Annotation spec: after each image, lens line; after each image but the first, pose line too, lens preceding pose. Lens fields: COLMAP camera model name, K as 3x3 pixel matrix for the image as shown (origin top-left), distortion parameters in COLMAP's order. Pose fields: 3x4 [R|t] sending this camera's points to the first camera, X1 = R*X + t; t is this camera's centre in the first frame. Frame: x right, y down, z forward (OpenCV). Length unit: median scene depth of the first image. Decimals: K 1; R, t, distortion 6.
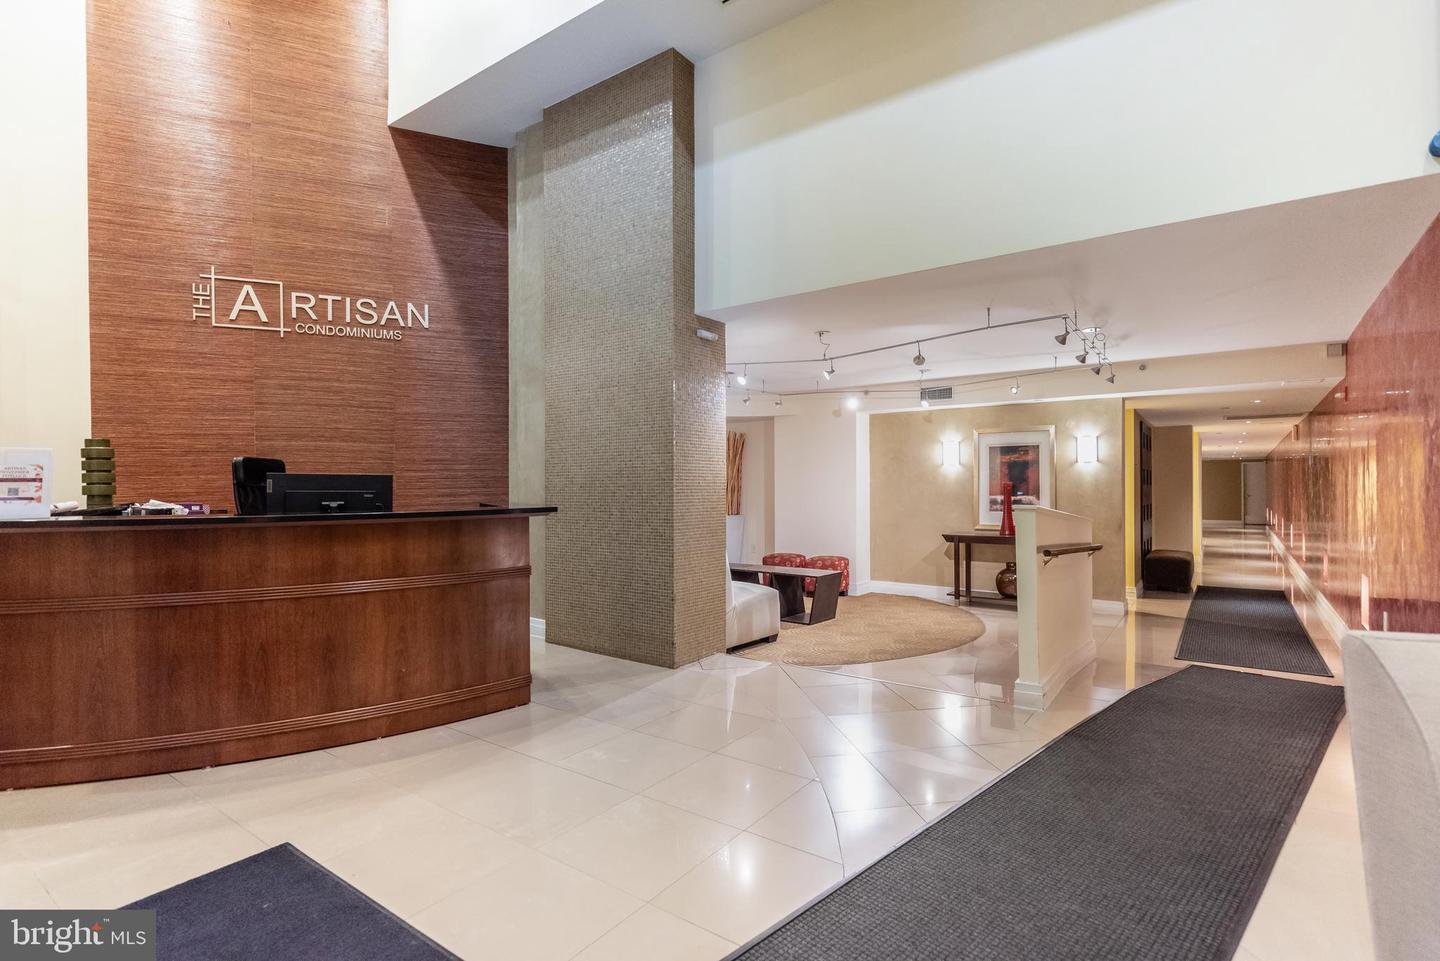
lens RADIAL K [[704.4, 0, 718.8], [0, 704.4, 482.4], [0, 0, 1]] dist [0.001358, -0.000028]
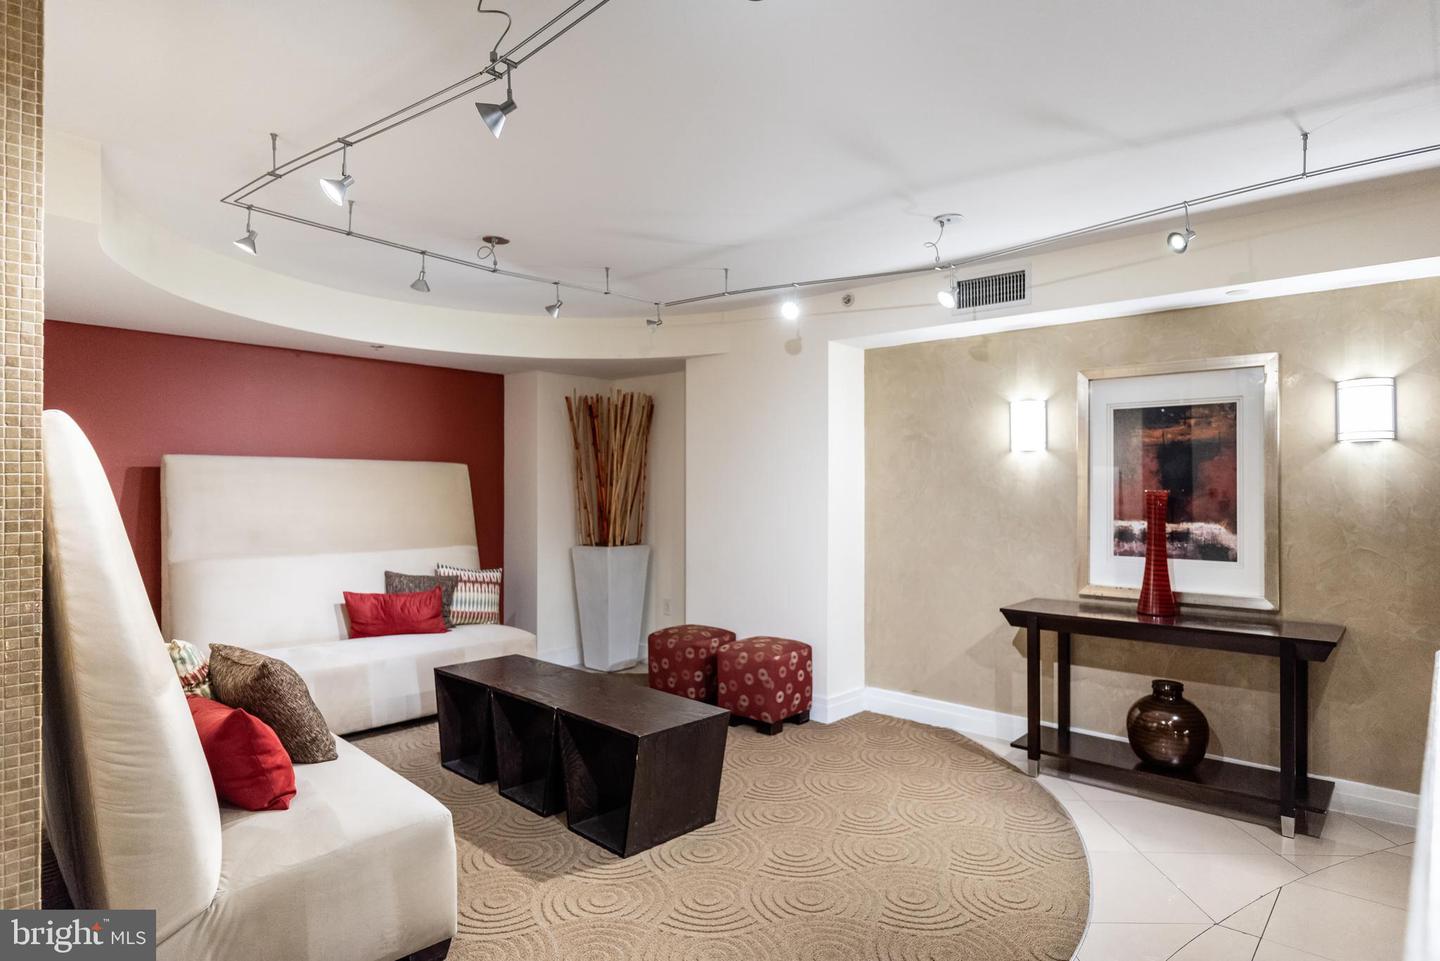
lens RADIAL K [[806.7, 0, 721.2], [0, 806.7, 479.3], [0, 0, 1]] dist [-0.003922, 0.000374]
pose [[0.994636, 0.004203, -0.103354, 0.190554], [-0.003897, 0.999987, 0.003159, -0.007402], [0.103366, -0.002739, 0.994640, 0.469985]]
